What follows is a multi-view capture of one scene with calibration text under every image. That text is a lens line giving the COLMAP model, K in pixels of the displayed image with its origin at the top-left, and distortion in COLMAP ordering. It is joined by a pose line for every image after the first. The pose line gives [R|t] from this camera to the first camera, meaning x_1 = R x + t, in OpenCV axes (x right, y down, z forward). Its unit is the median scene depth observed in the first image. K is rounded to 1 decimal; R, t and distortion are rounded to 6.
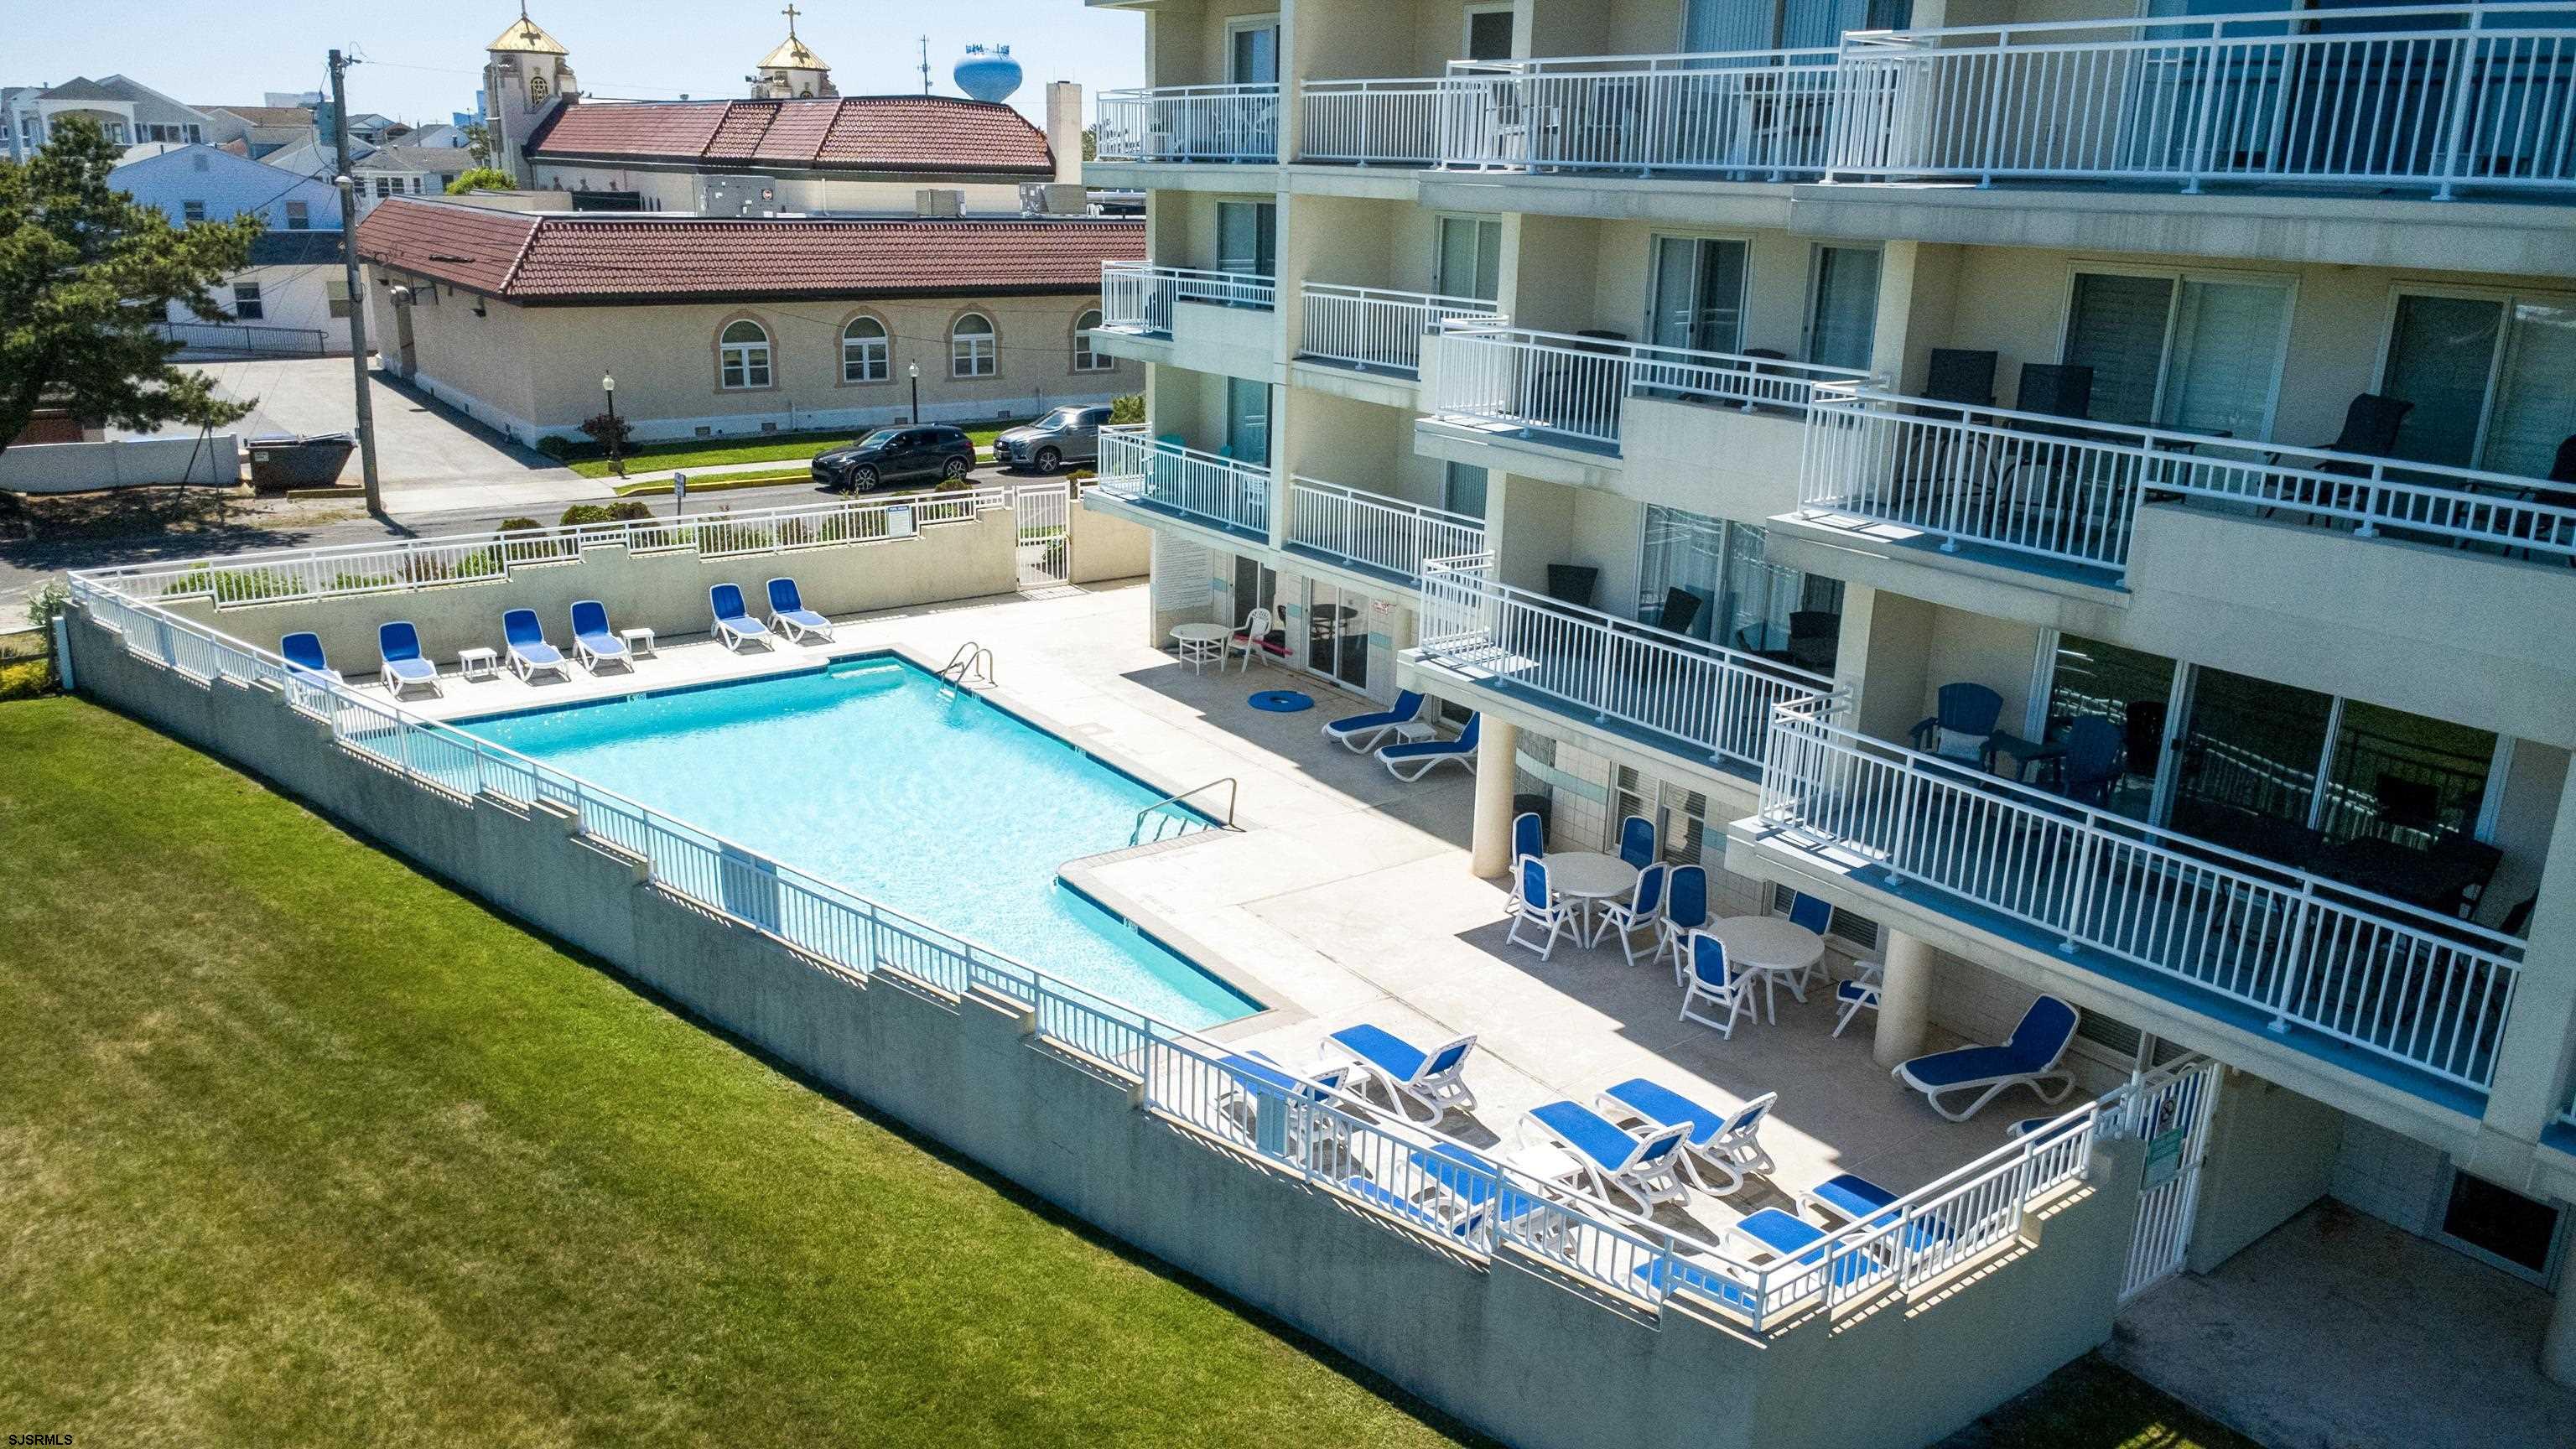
lens RADIAL K [[1818.5, 0, 1294.1], [0, 1818.5, 717.0], [0, 0, 1]] dist [0.013945, -0.017754]
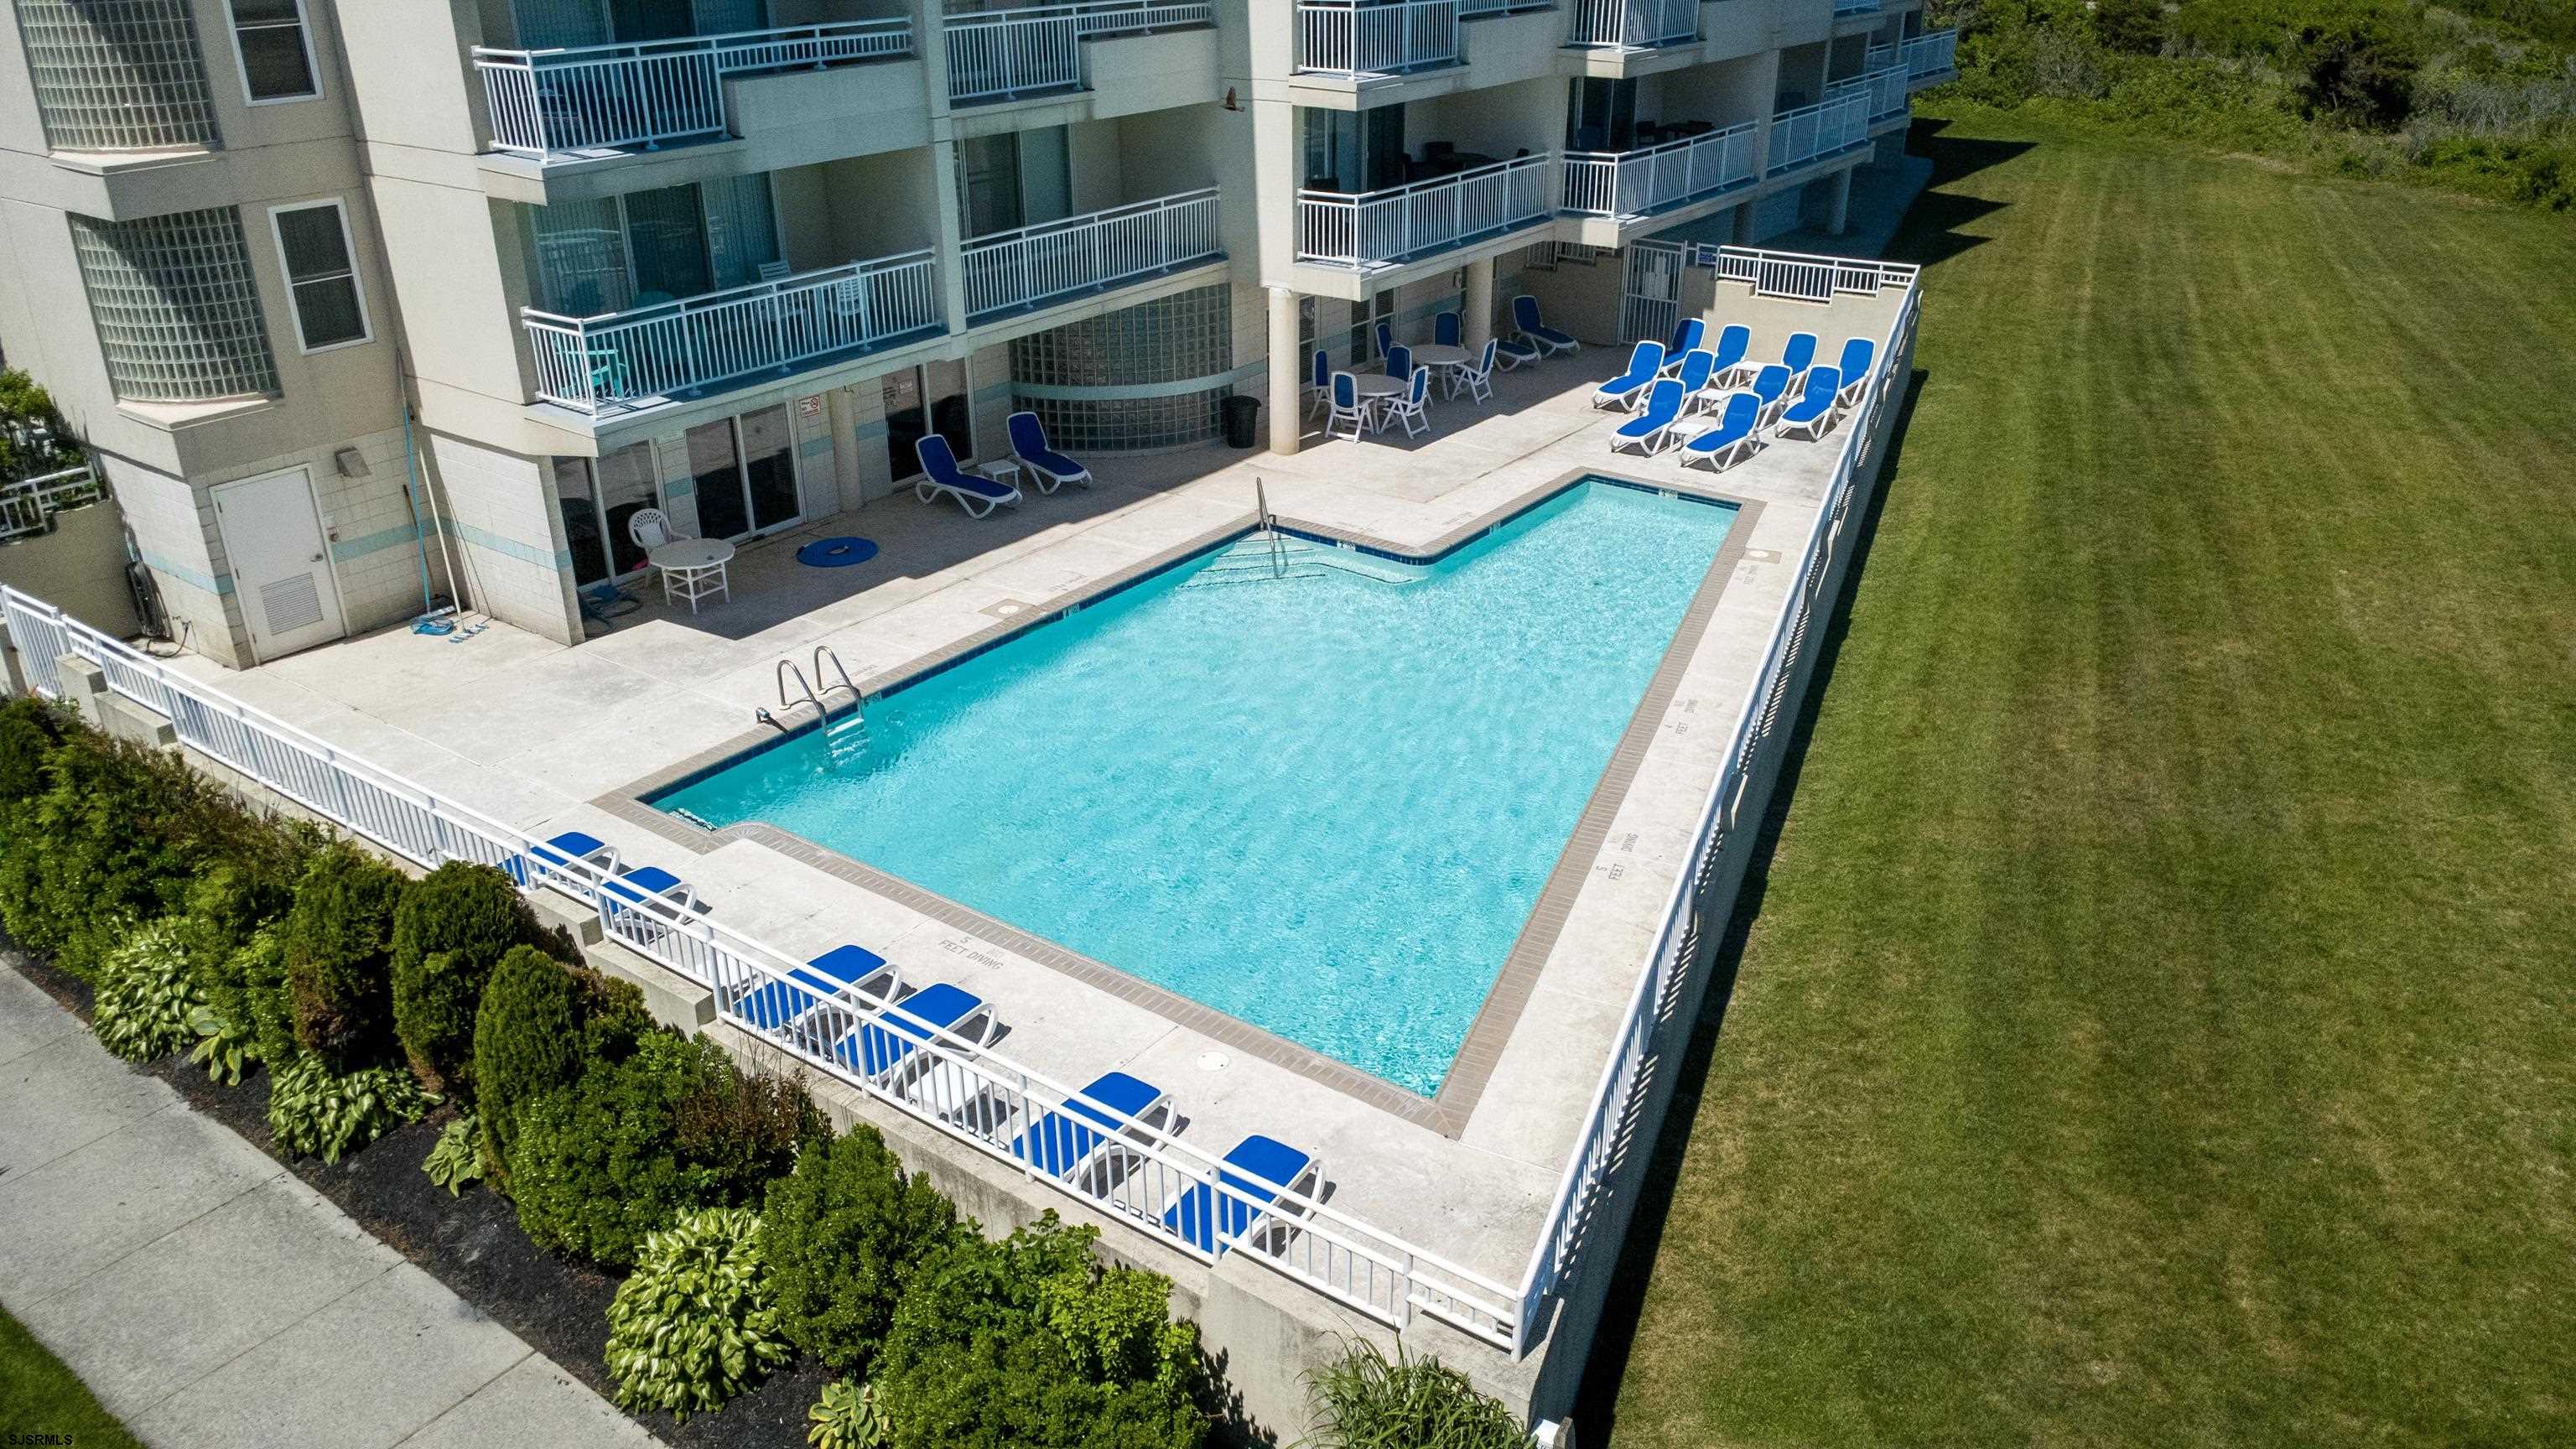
lens RADIAL K [[1818.5, 0, 1289.8], [0, 1818.5, 718.4], [0, 0, 1]] dist [0.013945, -0.017754]
pose [[-0.306245, -0.425050, 0.851790, -0.918750], [0.271020, 0.818824, 0.506039, -0.352079], [-0.912558, 0.385825, -0.135564, 1.069091]]
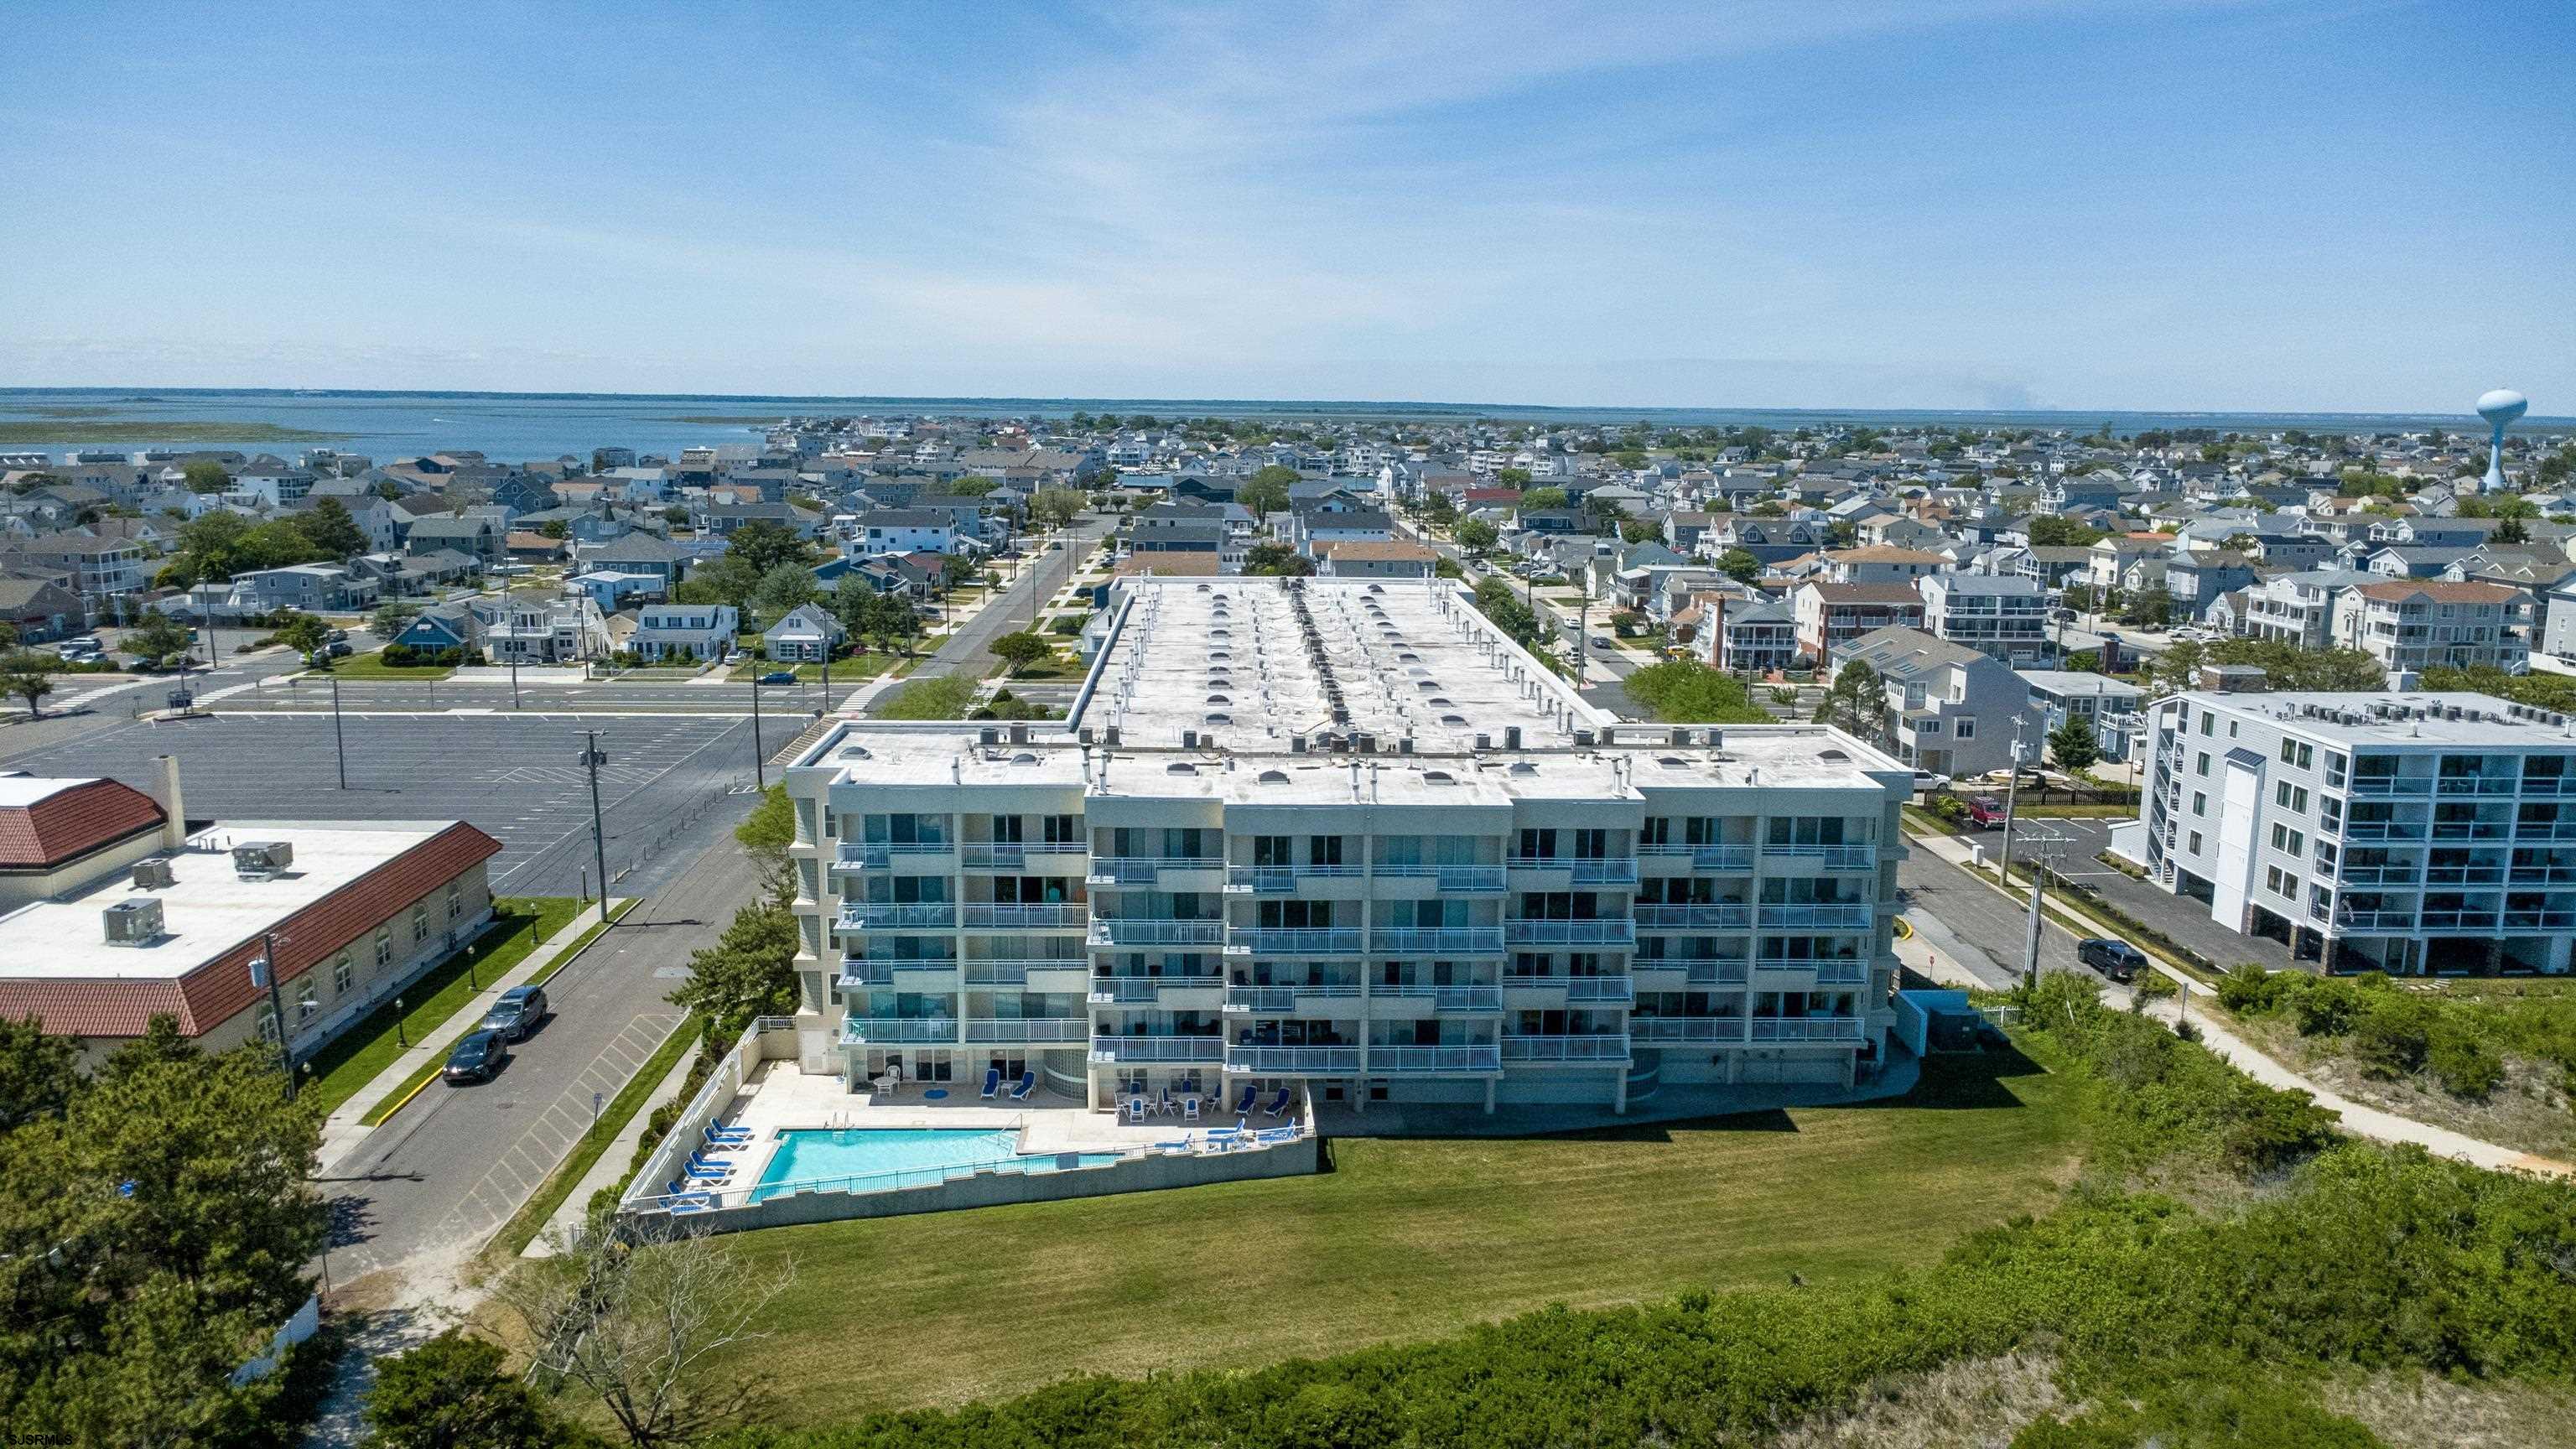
lens RADIAL K [[1818.5, 0, 1294.6], [0, 1818.5, 739.4], [0, 0, 1]] dist [0.013945, -0.017754]
pose [[0.559253, -0.171707, 0.811020, -2.135292], [0.241962, 0.969525, 0.038416, -0.582760], [-0.792900, 0.174752, 0.583756, -1.347432]]
